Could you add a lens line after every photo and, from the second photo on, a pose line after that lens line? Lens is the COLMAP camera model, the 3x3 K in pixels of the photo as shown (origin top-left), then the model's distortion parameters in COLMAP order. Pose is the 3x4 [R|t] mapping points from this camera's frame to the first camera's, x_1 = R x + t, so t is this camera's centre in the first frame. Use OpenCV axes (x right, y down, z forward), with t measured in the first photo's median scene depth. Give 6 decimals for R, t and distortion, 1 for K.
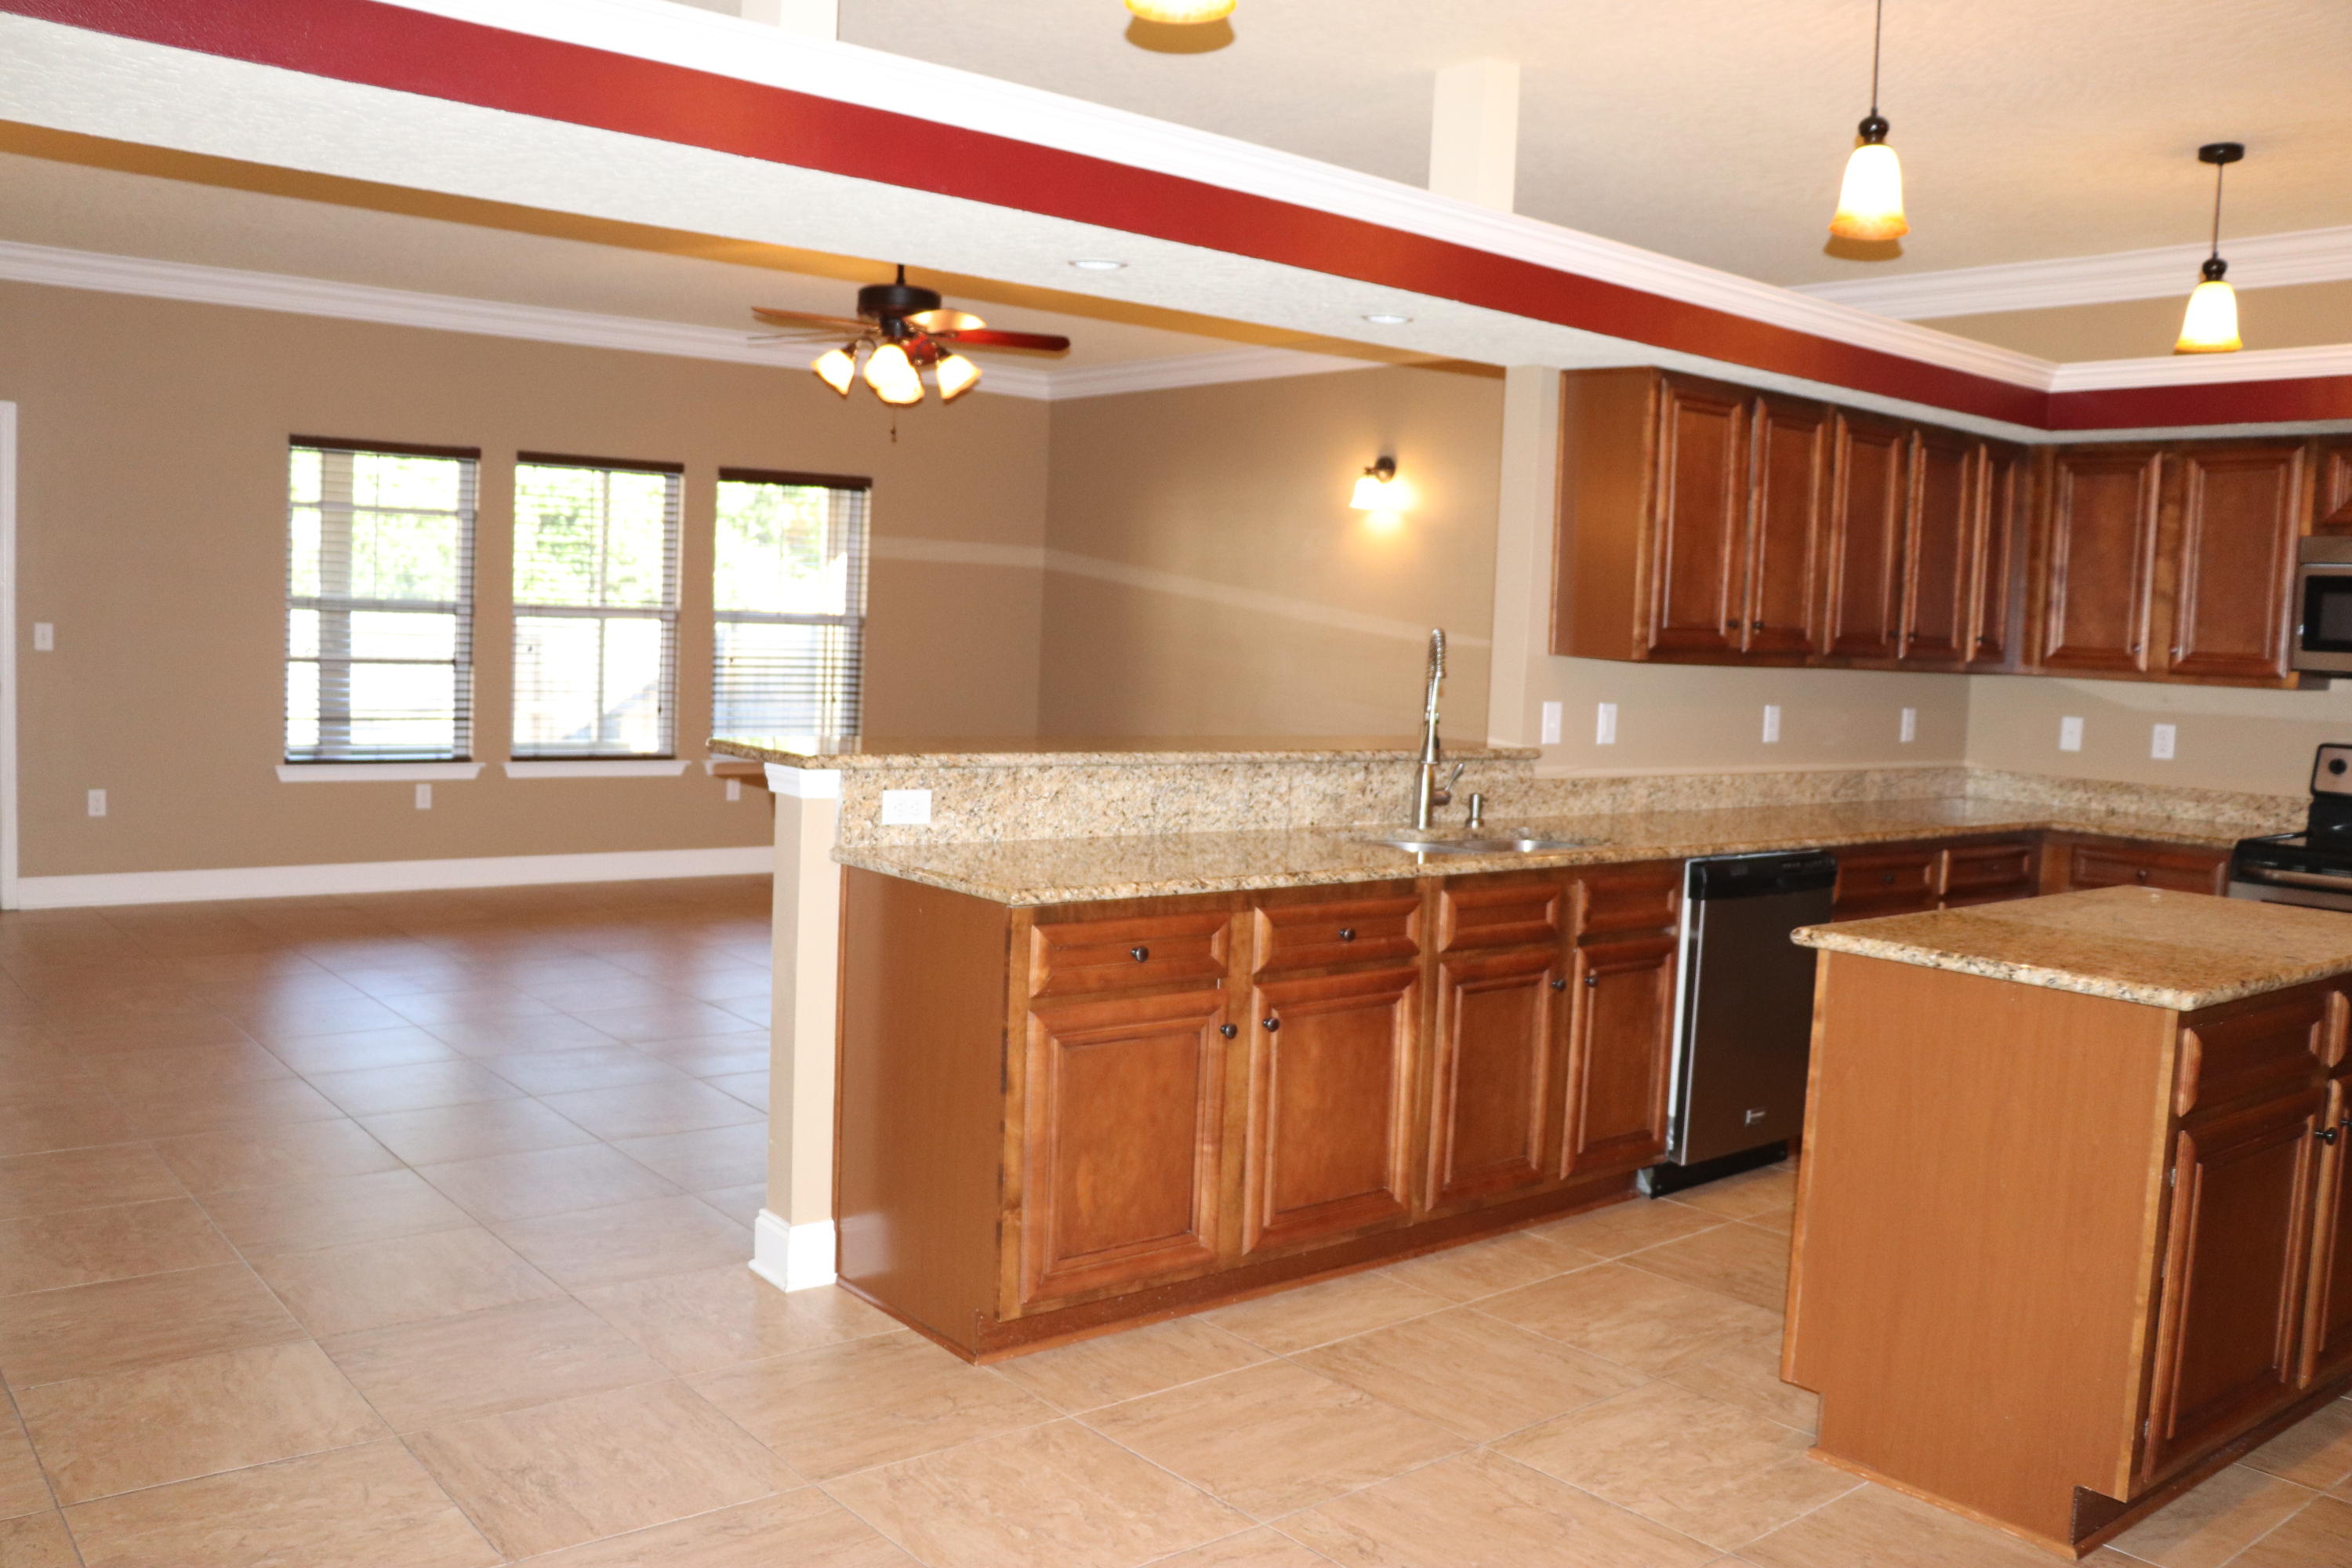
lens RADIAL K [[1996.2, 0, 1174.4], [0, 1996.2, 802.8], [0, 0, 1]] dist [-0.178886, 0.182242]
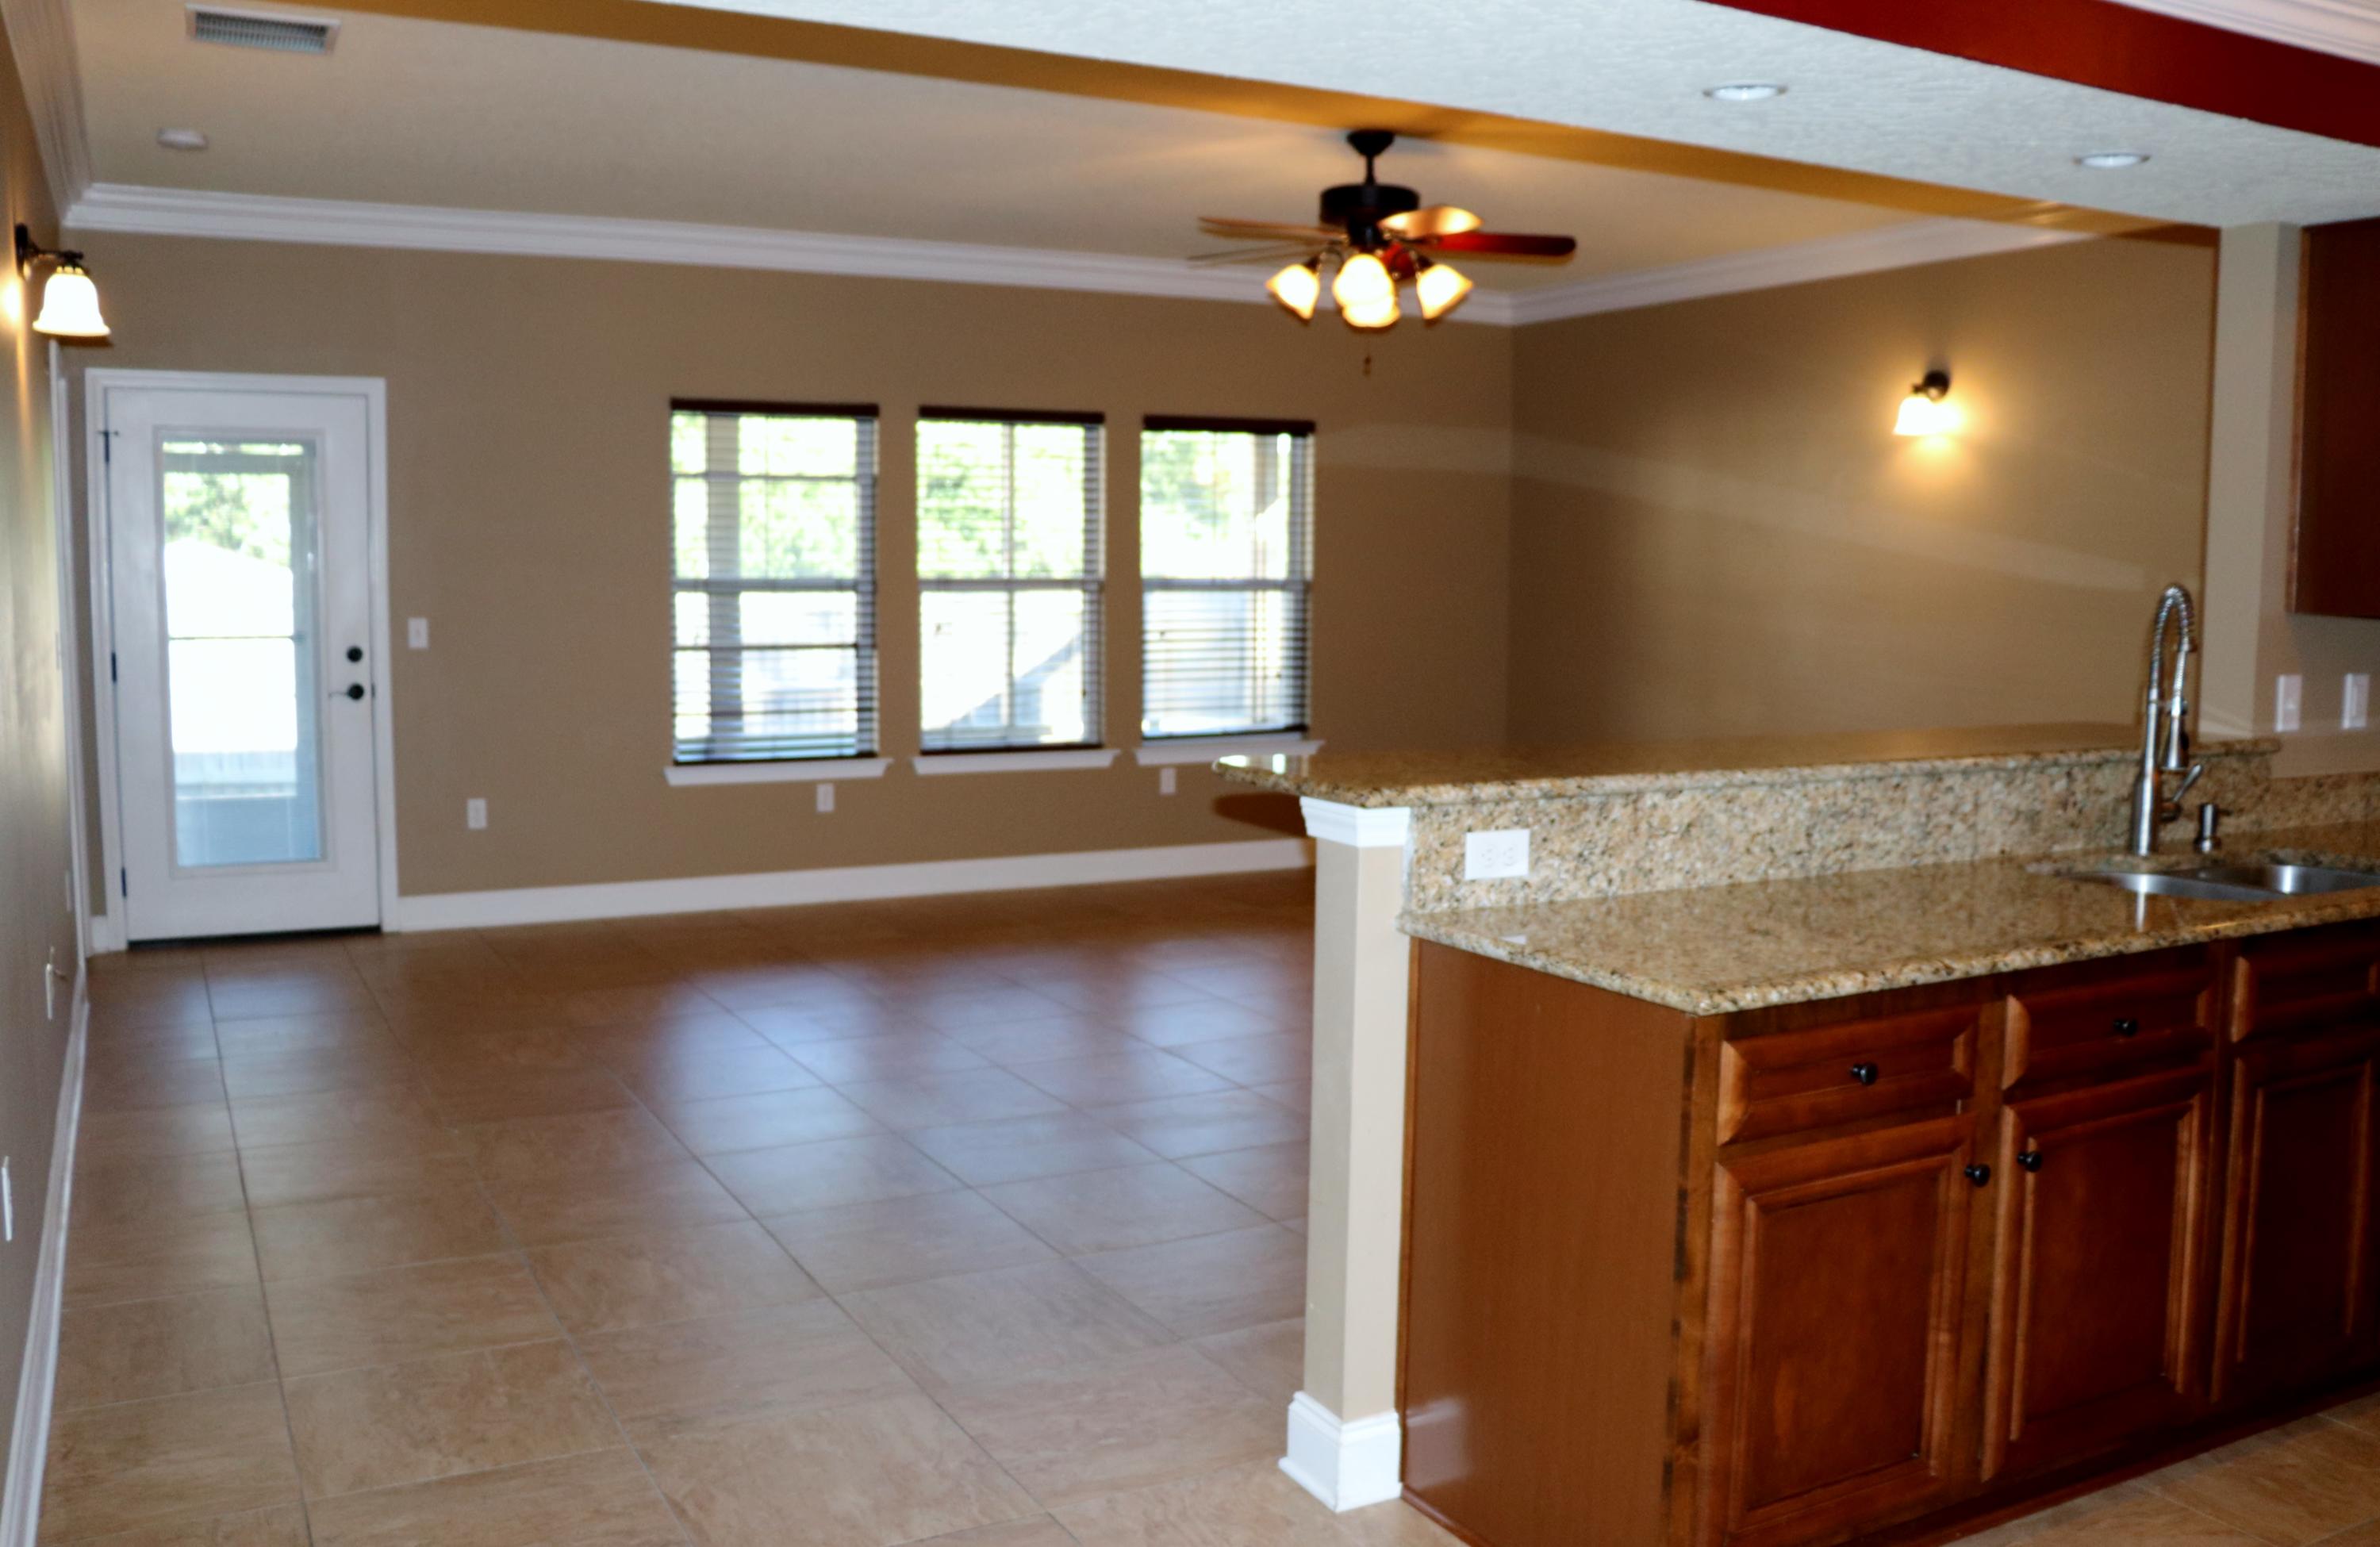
lens RADIAL K [[2034.7, 0, 1190.0], [0, 2034.7, 773.5], [0, 0, 1]] dist [-0.164174, 0.169835]
pose [[0.983154, -0.017764, -0.181915, -0.095311], [0.019027, 0.999805, 0.005202, -0.028852], [0.181787, -0.008576, 0.983301, 0.220106]]
